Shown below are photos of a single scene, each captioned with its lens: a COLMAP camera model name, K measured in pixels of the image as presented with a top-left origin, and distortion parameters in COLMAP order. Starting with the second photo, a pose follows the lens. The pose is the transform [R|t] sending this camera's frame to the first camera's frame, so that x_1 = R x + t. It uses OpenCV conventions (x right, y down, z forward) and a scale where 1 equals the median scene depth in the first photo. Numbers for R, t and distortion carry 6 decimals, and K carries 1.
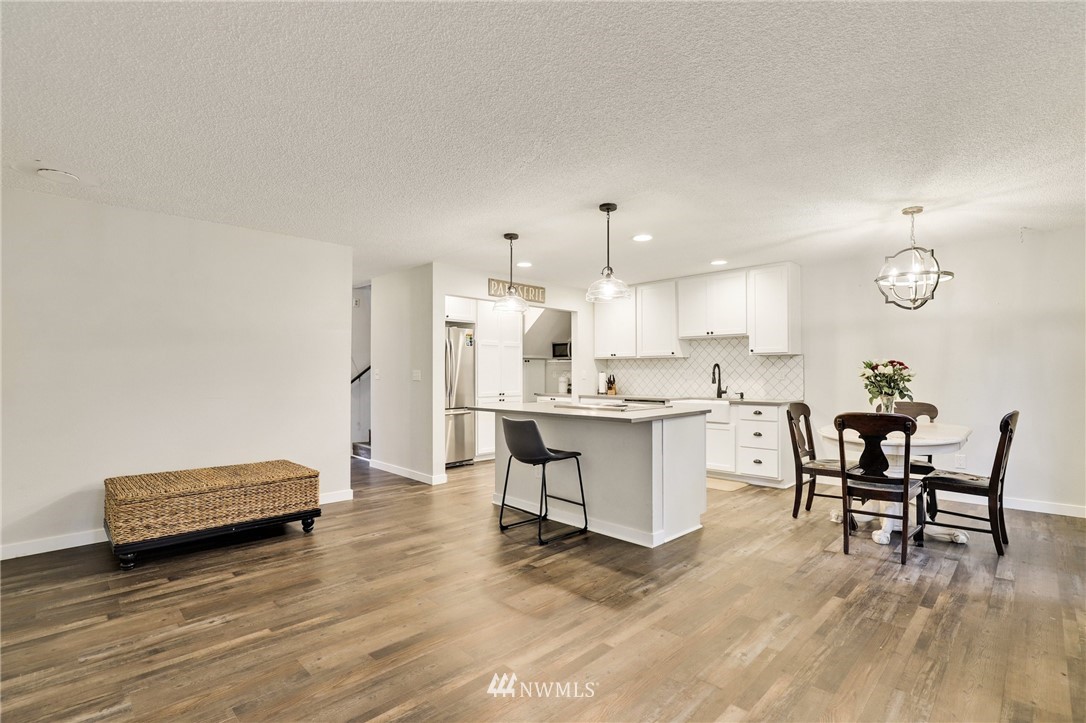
lens RADIAL K [[505.2, 0, 543.2], [0, 505.2, 376.3], [0, 0, 1]] dist [-0.037129, -0.000240]
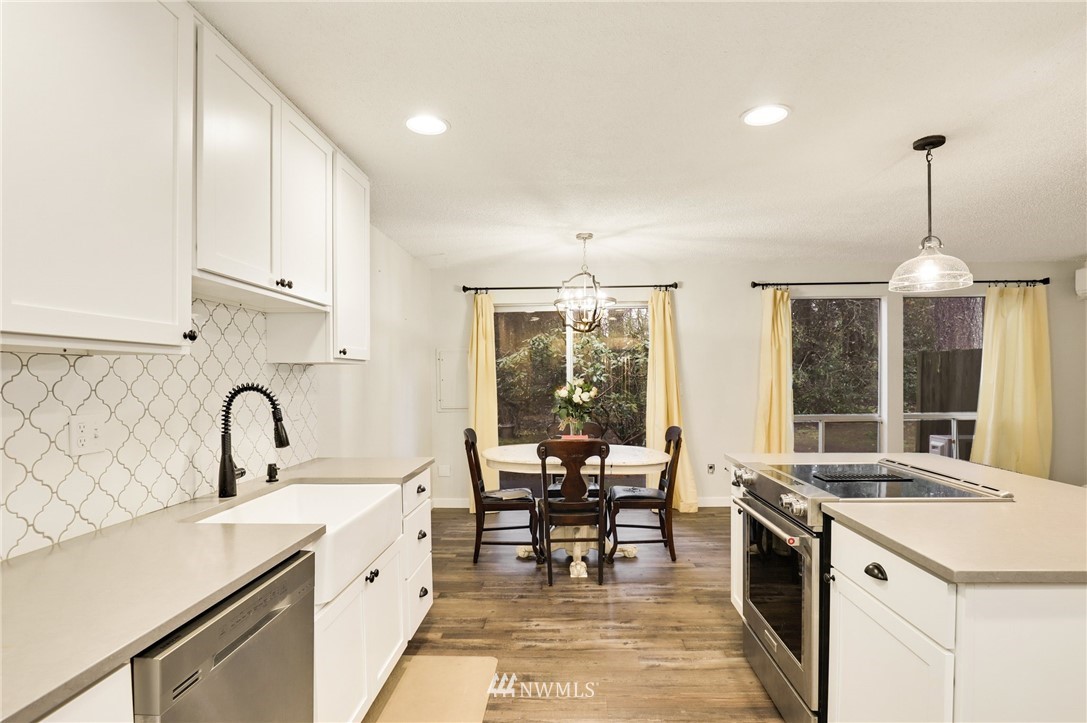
lens RADIAL K [[556.6, 0, 548.4], [0, 556.6, 378.4], [0, 0, 1]] dist [-0.040790, 0.008828]
pose [[-0.690266, 0.001212, 0.723555, -0.031209], [0.012428, 0.999871, 0.010182, -0.032901], [-0.723449, 0.016020, -0.690192, 1.210069]]
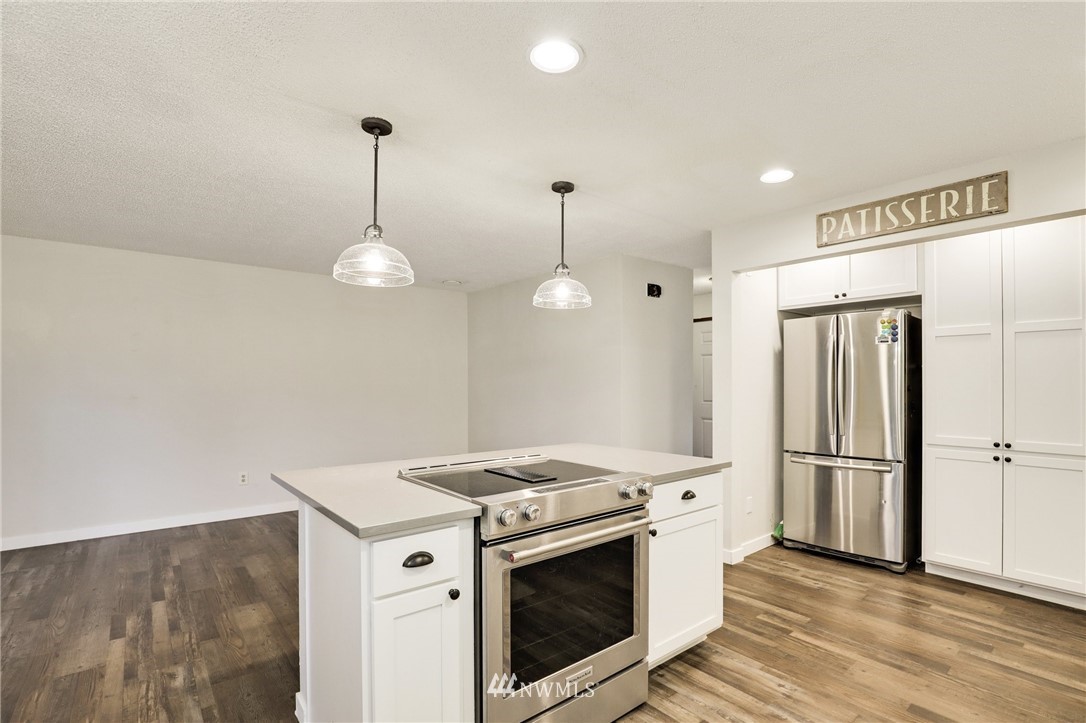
lens RADIAL K [[509.9, 0, 549.4], [0, 509.9, 378.1], [0, 0, 1]] dist [-0.031151, 0.000384]
pose [[-0.079598, -0.011964, -0.996755, 0.469285], [-0.006926, 0.999910, -0.011448, -0.017996], [0.996803, 0.005992, -0.079674, 0.823697]]
